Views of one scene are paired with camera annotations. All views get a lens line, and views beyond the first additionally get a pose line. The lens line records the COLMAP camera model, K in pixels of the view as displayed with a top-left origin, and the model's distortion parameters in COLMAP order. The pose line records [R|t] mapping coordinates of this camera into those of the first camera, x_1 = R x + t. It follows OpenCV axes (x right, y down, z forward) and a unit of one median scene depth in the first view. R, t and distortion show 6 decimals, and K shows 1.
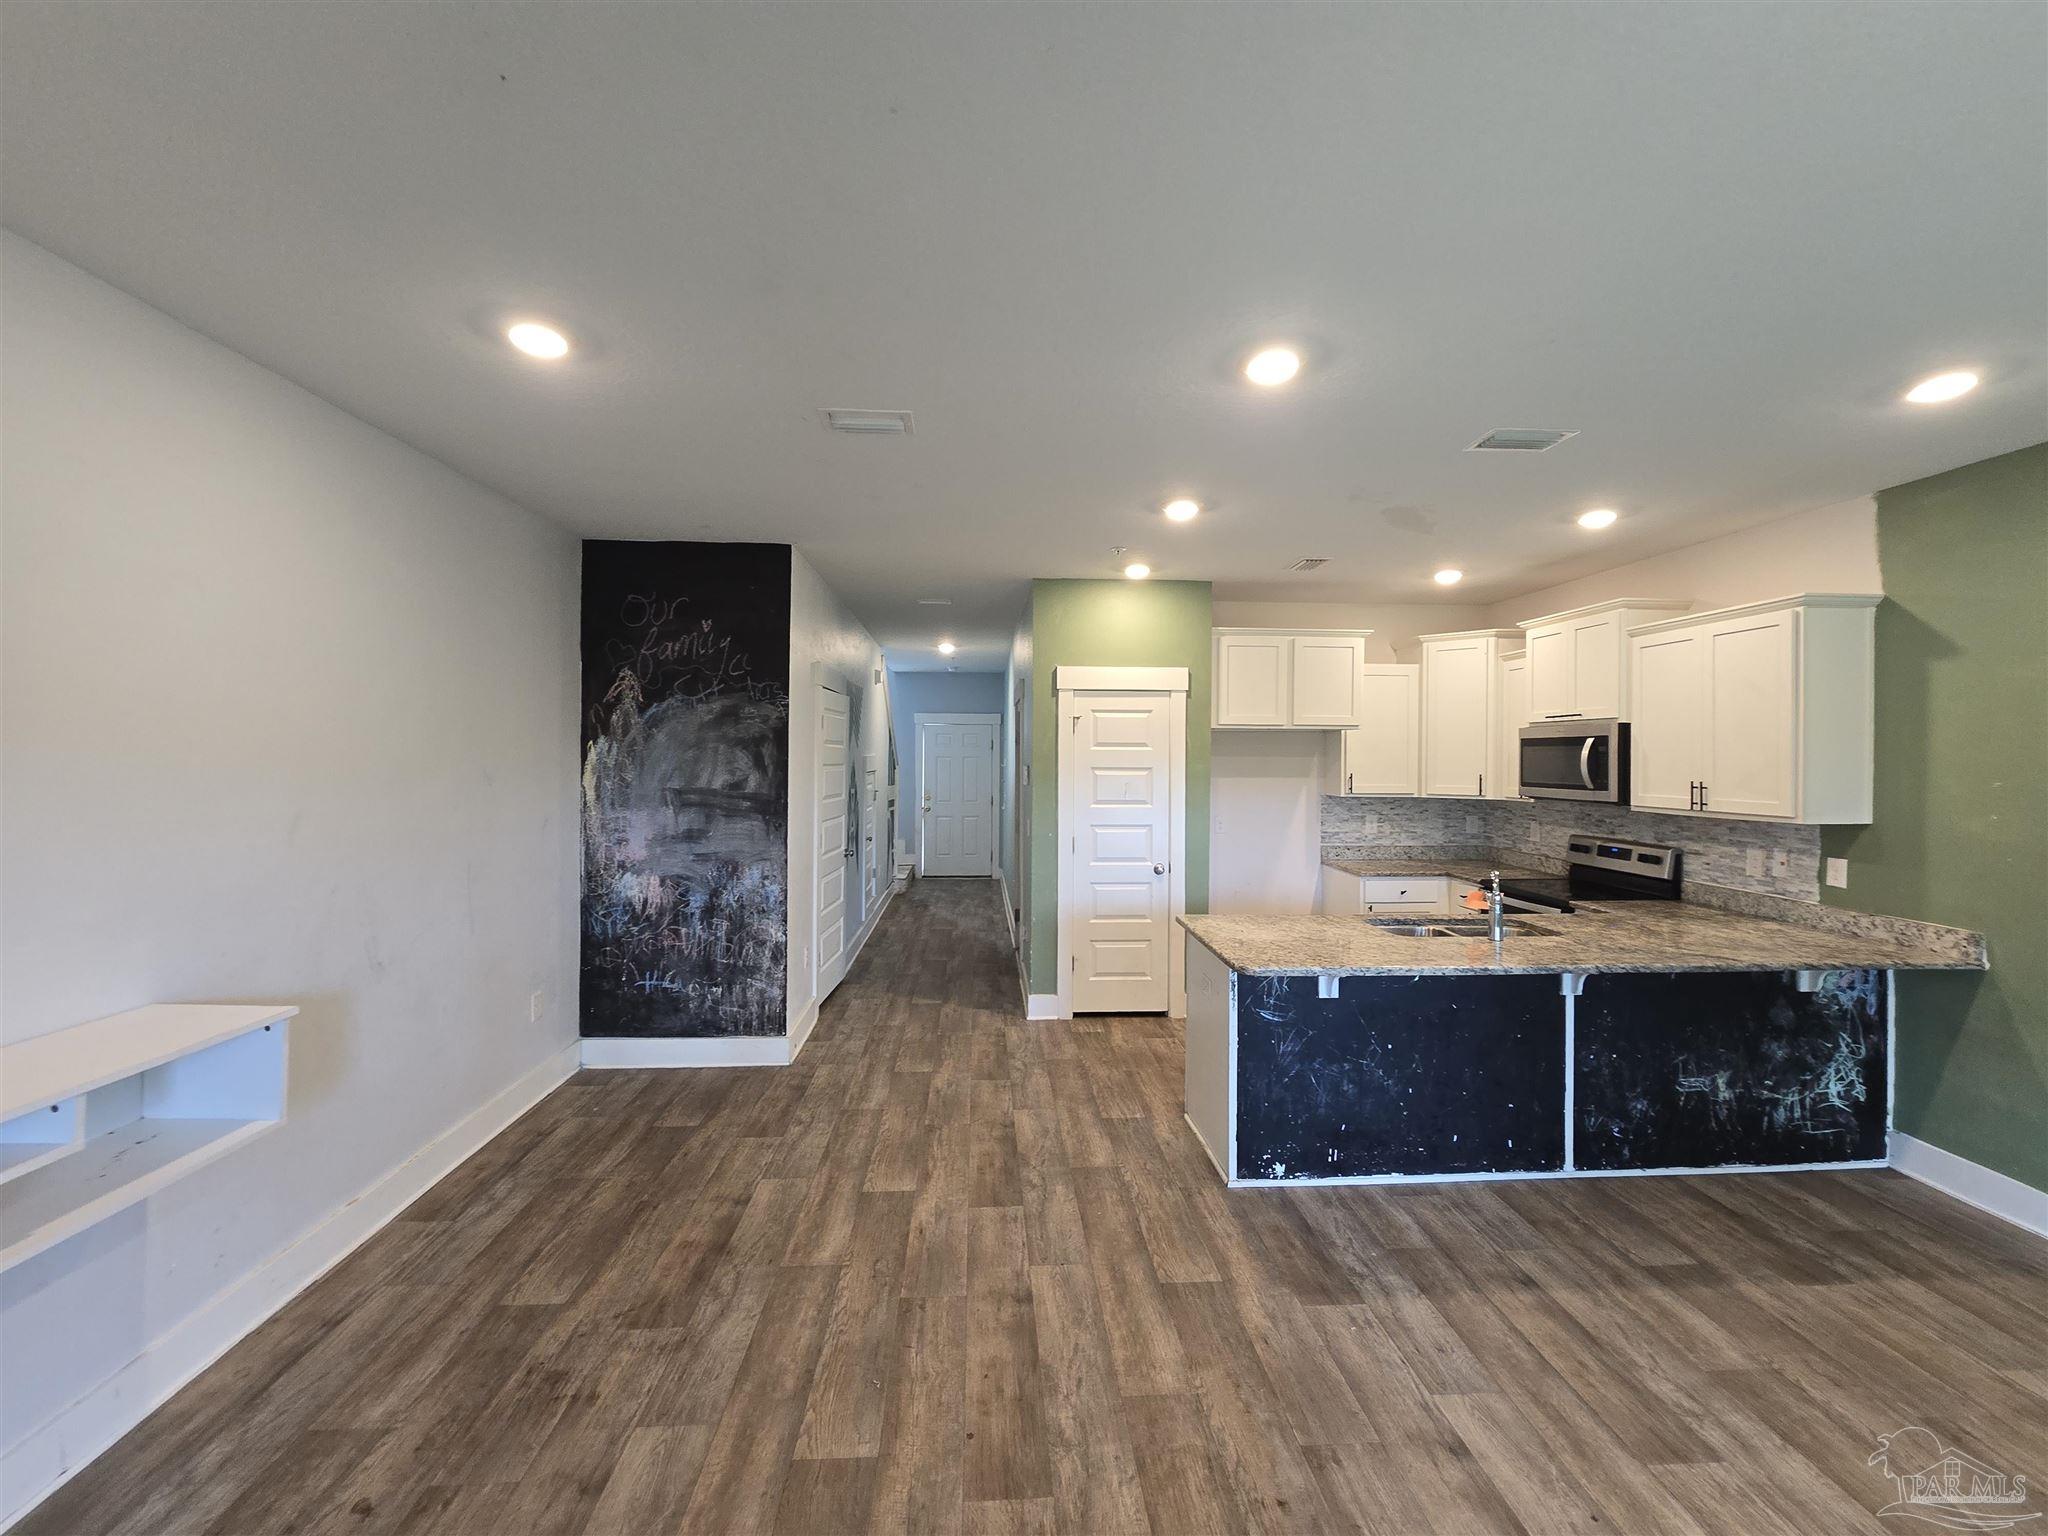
lens RADIAL K [[836.0, 0, 1024.8], [0, 836.0, 759.3], [0, 0, 1]] dist [0.000966, 0.000444]
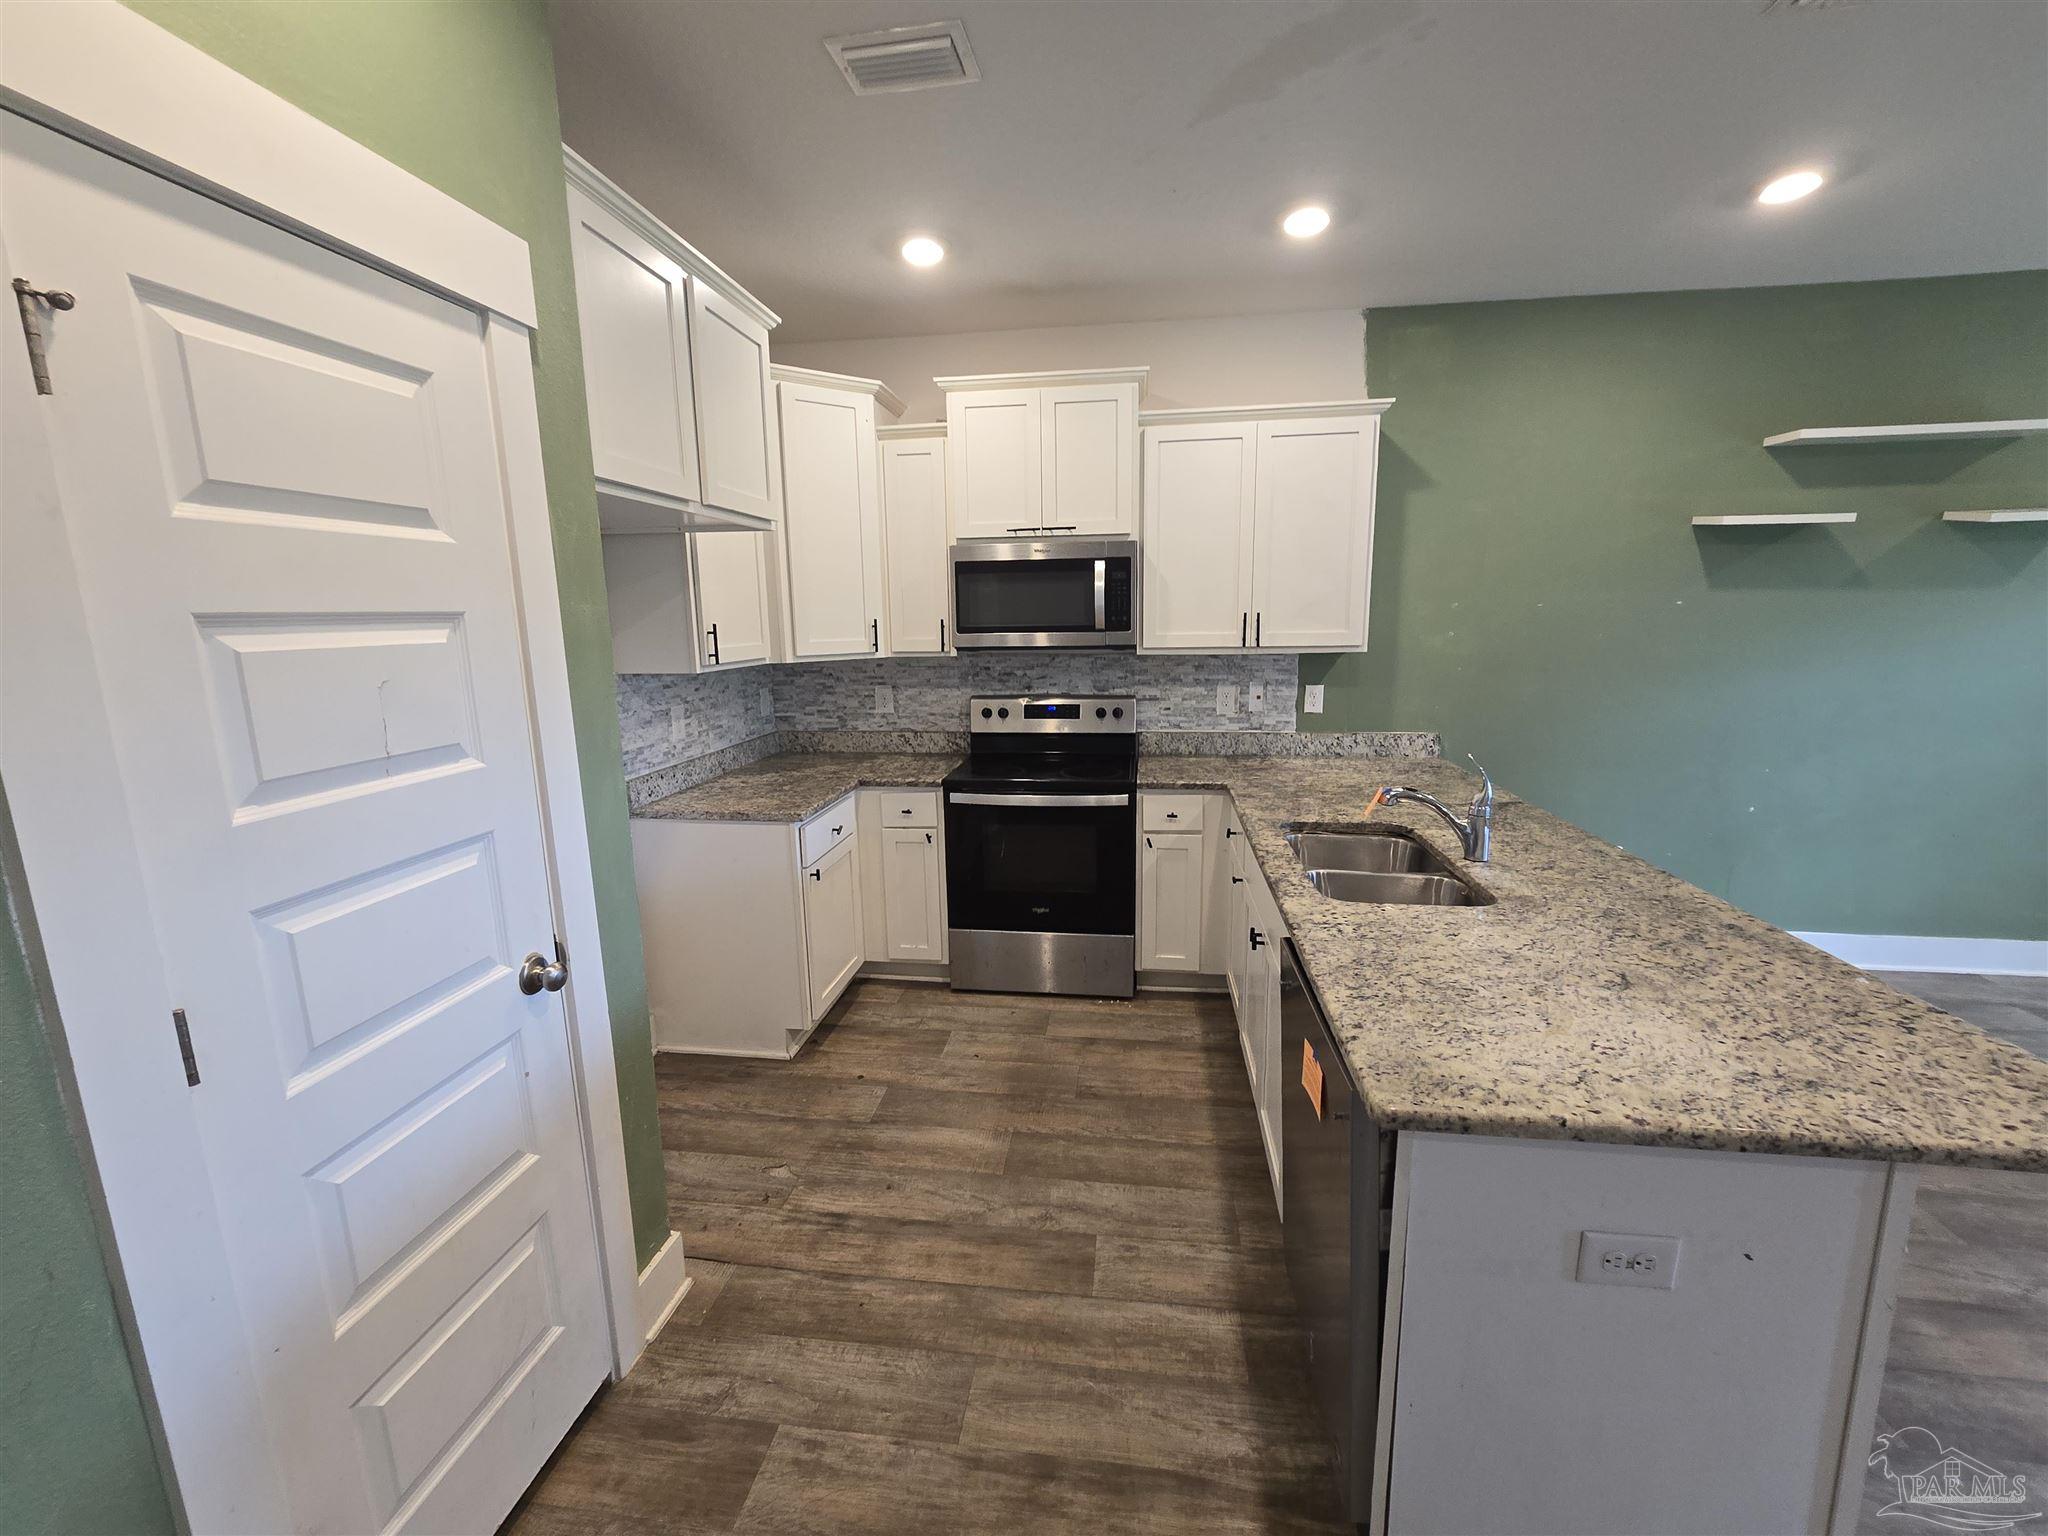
lens RADIAL K [[836.0, 0, 1028.3], [0, 836.0, 761.8], [0, 0, 1]] dist [0.000966, 0.000444]
pose [[0.190490, -0.182846, 0.964511, -0.088596], [0.020844, 0.983033, 0.182240, 0.014428], [-0.981468, -0.014610, 0.191069, 0.991304]]
